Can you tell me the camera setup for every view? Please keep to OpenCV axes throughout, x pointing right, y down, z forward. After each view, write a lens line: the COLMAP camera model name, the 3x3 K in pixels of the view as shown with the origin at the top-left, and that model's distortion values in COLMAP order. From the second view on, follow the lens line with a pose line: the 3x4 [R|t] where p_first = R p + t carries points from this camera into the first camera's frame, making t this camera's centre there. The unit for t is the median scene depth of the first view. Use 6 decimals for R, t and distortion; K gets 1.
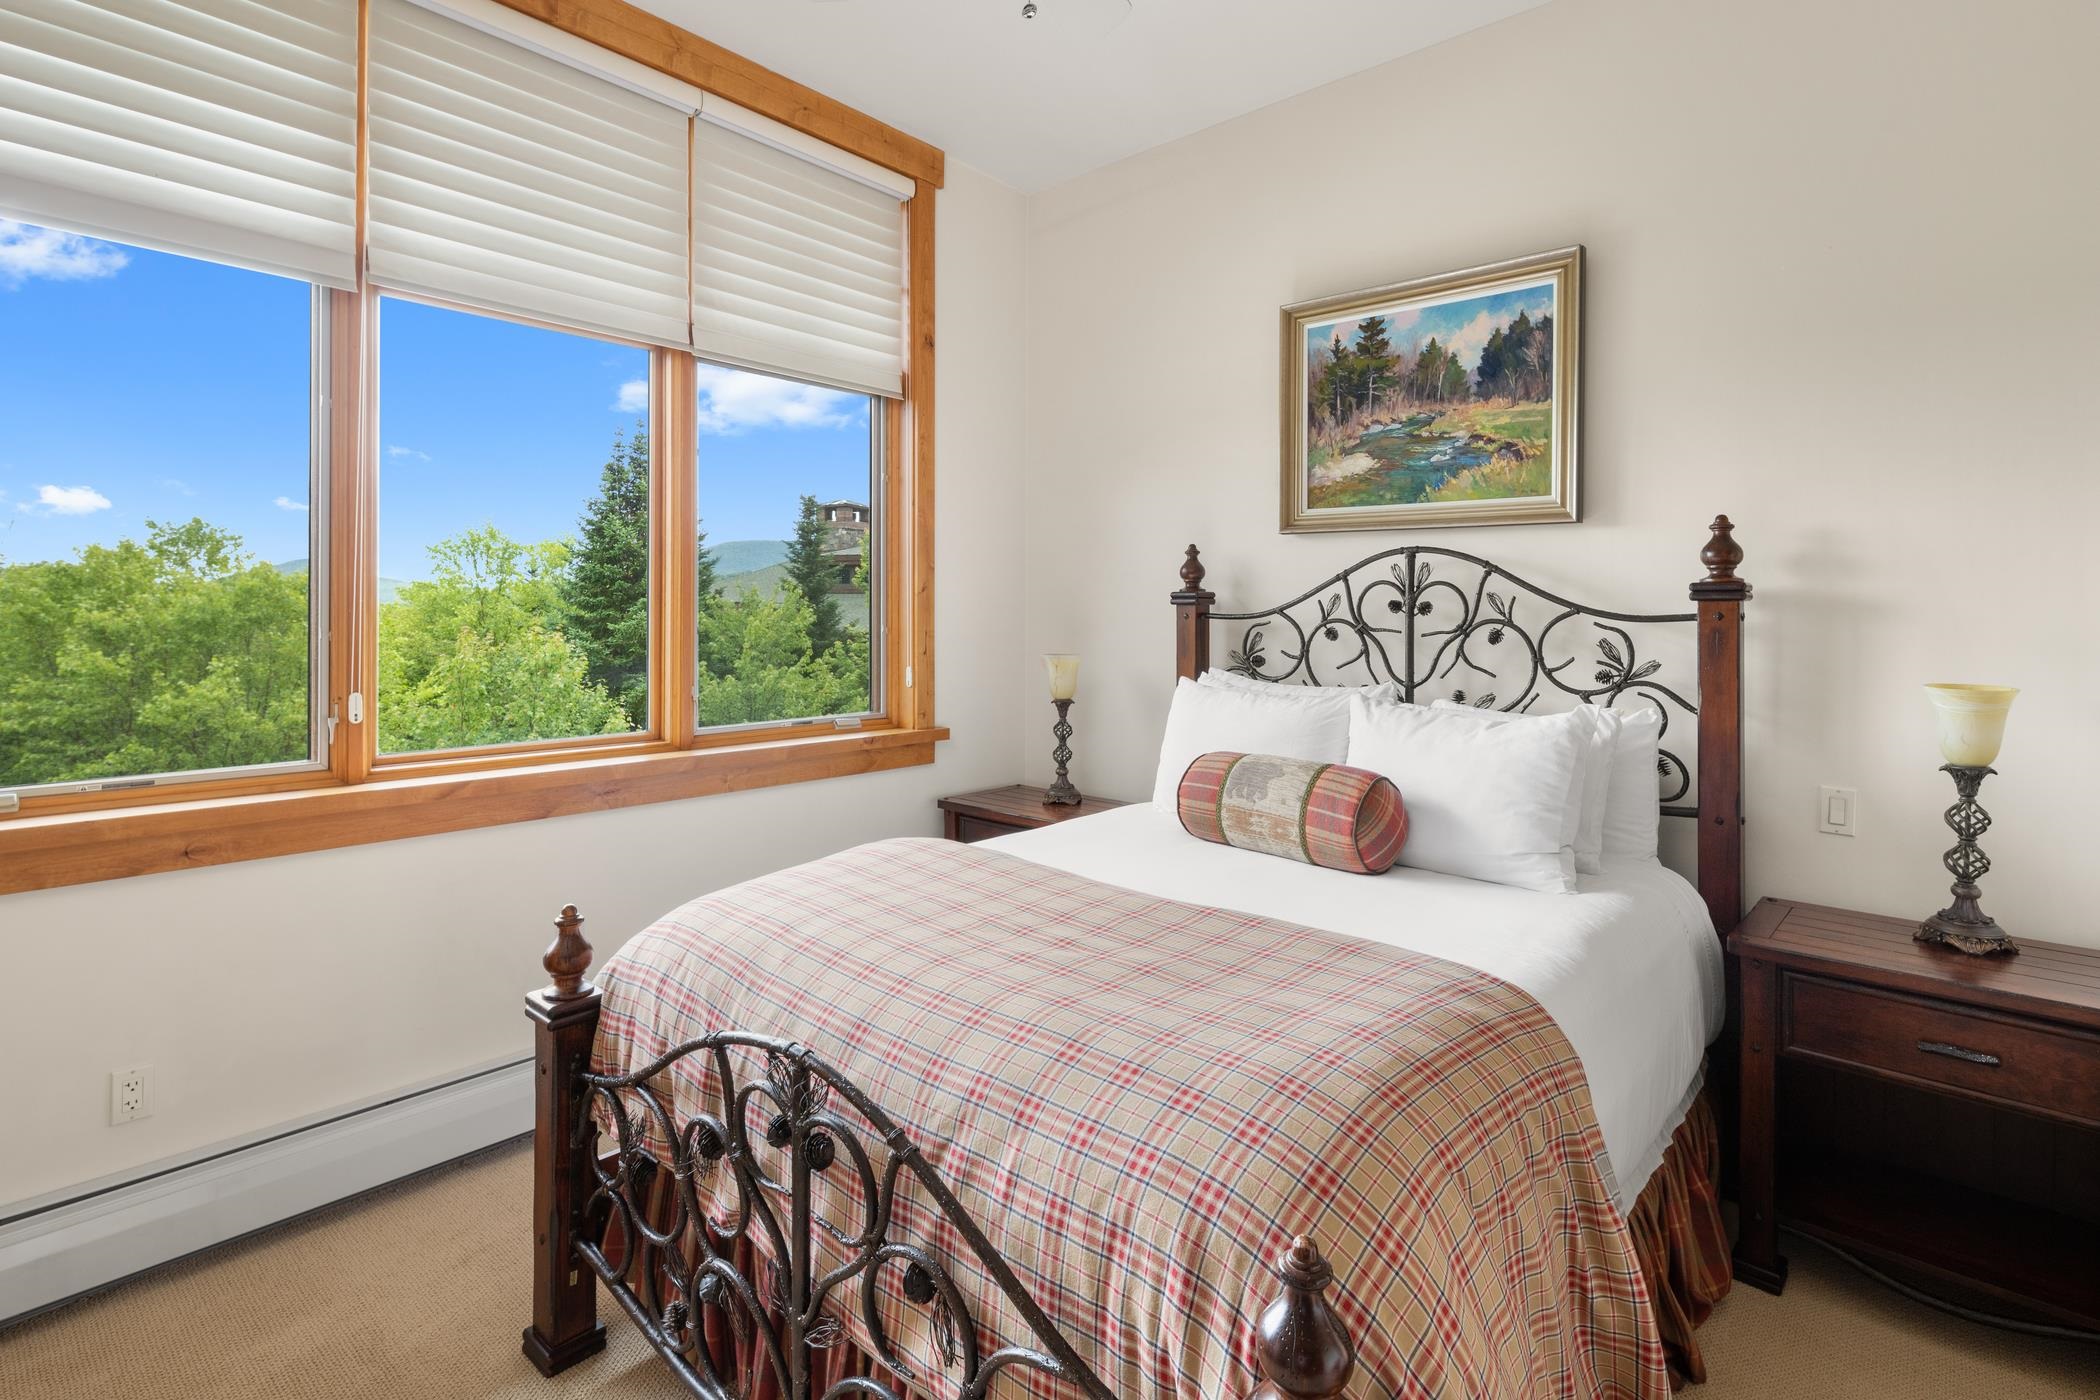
lens RADIAL K [[1023.6, 0, 993.3], [0, 1023.6, 604.2], [0, 0, 1]] dist [0.004424, -0.004585]
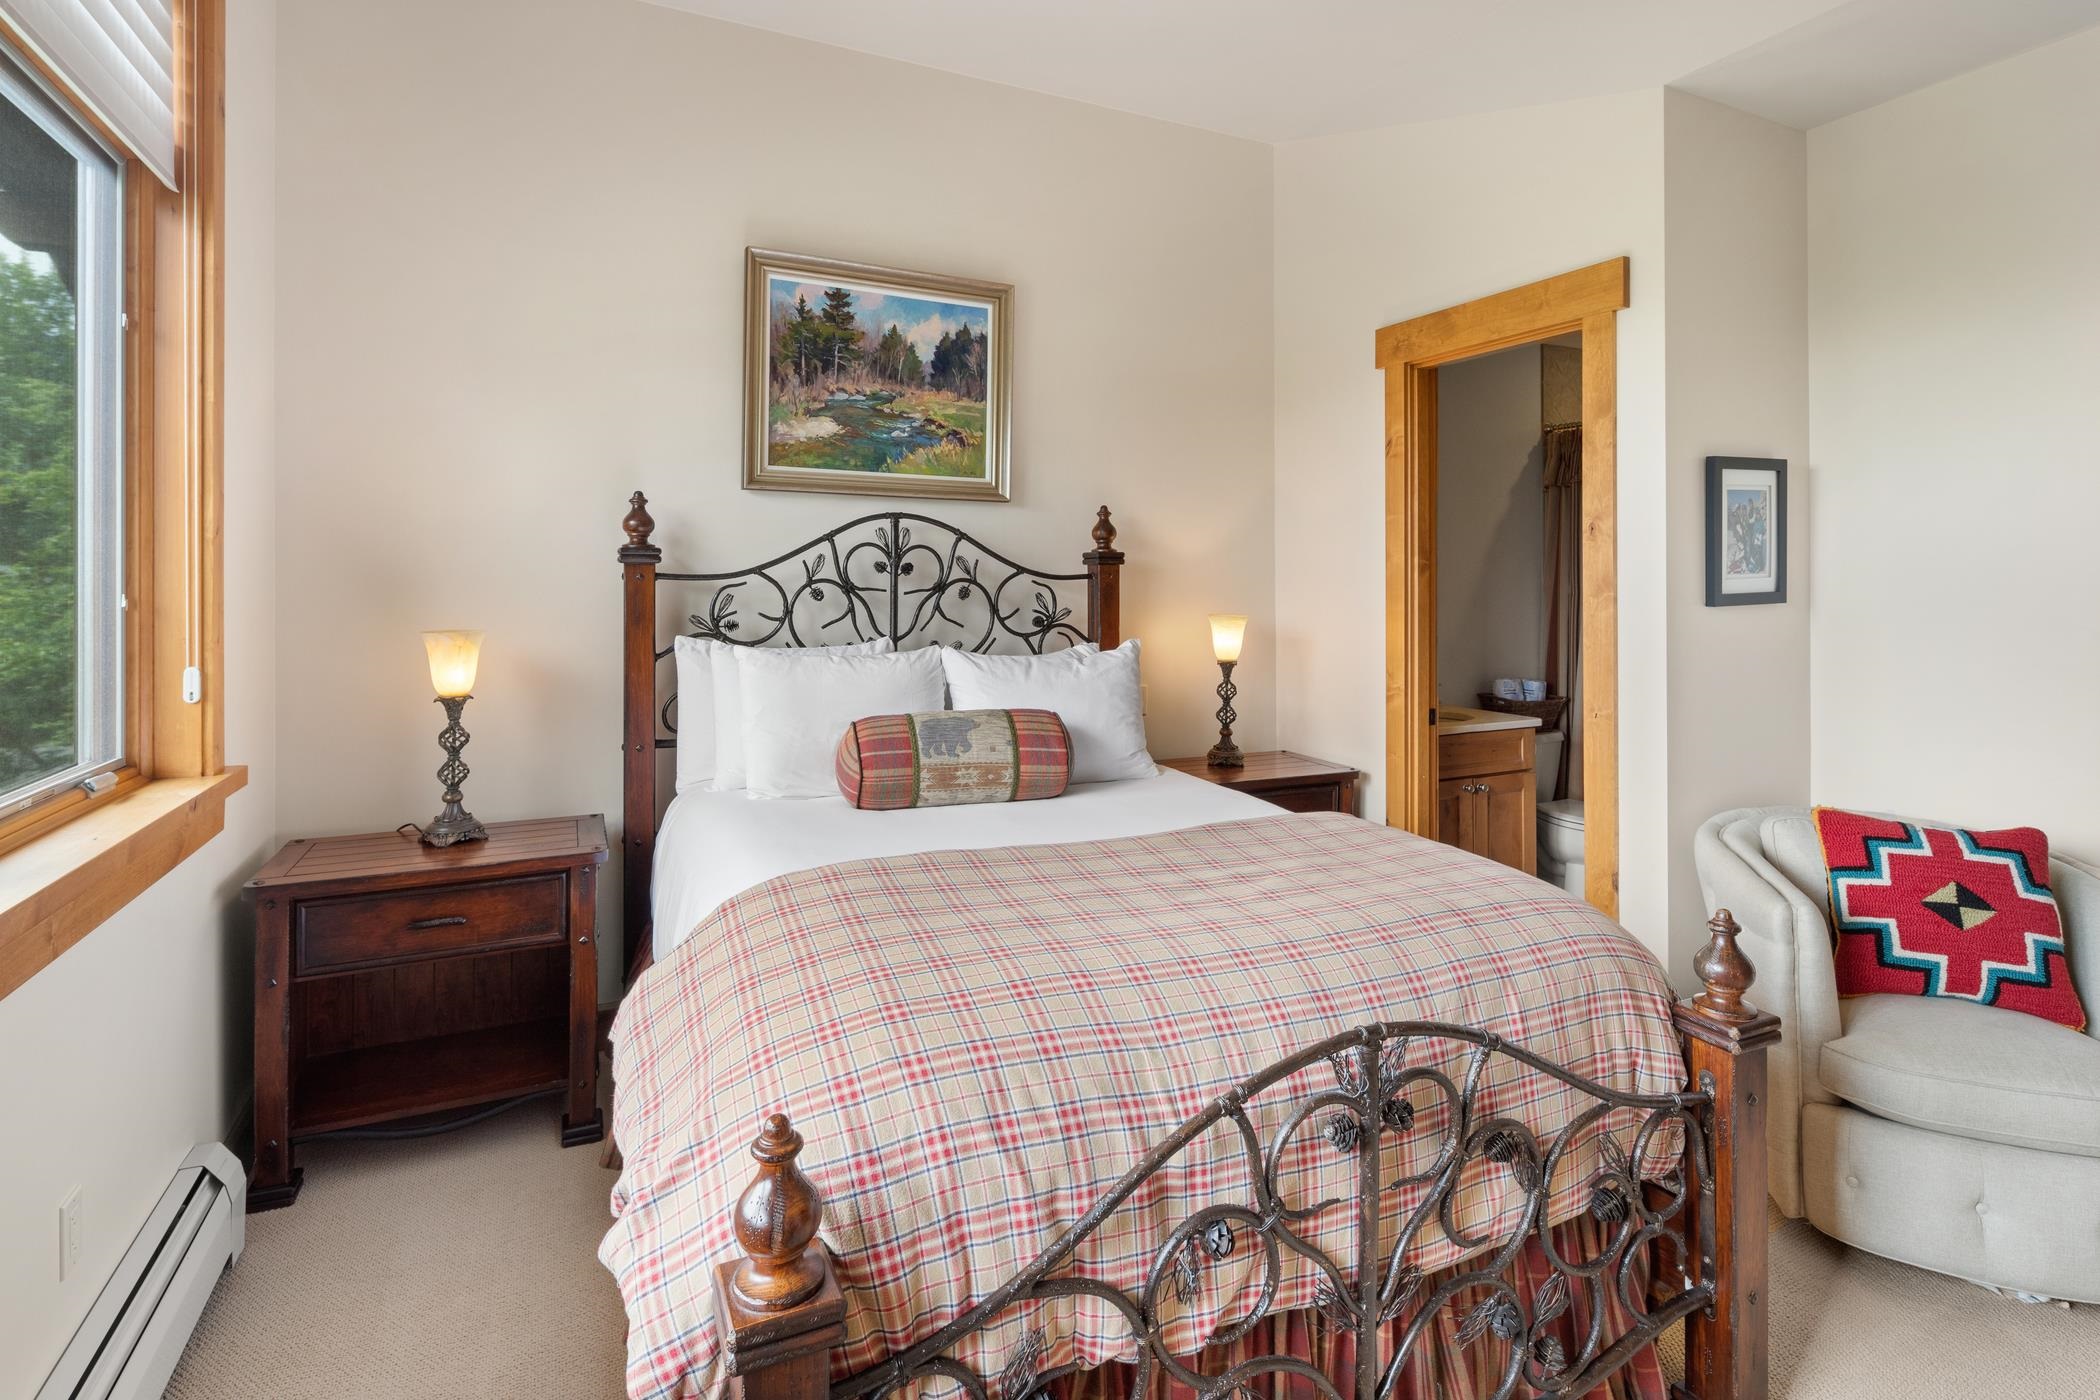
lens RADIAL K [[1023.6, 0, 1098.6], [0, 1023.6, 569.3], [0, 0, 1]] dist [0.004424, -0.004585]
pose [[0.355322, 0.000539, 0.934744, -0.538031], [-0.010582, 0.999938, 0.003446, -0.001603], [-0.934684, -0.011116, 0.355306, 0.404876]]
